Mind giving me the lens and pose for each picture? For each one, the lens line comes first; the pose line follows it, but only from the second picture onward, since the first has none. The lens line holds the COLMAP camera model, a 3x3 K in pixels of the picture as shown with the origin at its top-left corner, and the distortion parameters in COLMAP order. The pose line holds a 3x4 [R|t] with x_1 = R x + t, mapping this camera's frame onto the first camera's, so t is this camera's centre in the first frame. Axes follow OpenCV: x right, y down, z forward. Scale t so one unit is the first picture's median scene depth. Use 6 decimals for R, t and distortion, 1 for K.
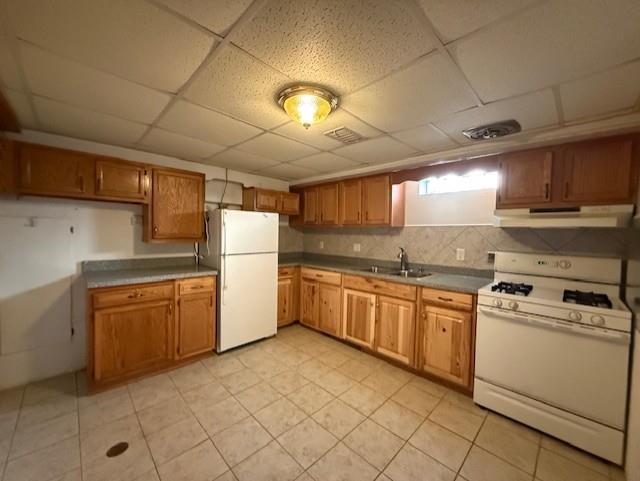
lens RADIAL K [[255.0, 0, 318.7], [0, 255.0, 242.6], [0, 0, 1]] dist [0.002040, 0.000251]
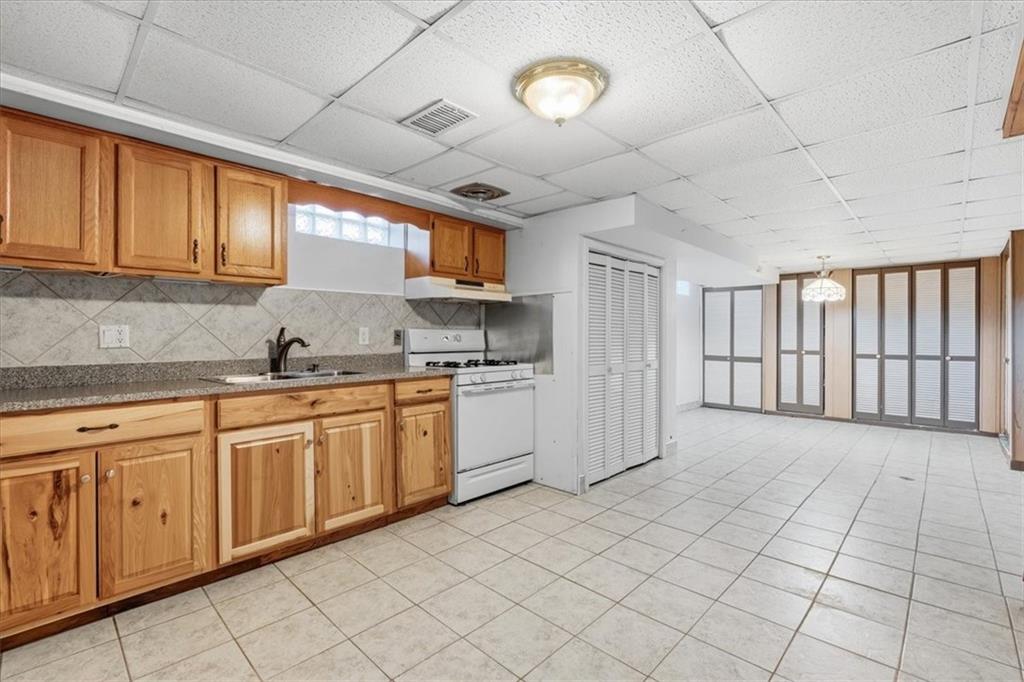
lens RADIAL K [[456.8, 0, 513.3], [0, 456.8, 343.4], [0, 0, 1]] dist [-0.002726, -0.000165]
pose [[-0.030856, -0.032973, 0.998980, -0.756838], [0.040447, 0.998596, 0.034210, 0.046766], [-0.998705, 0.041462, -0.029479, 0.722764]]
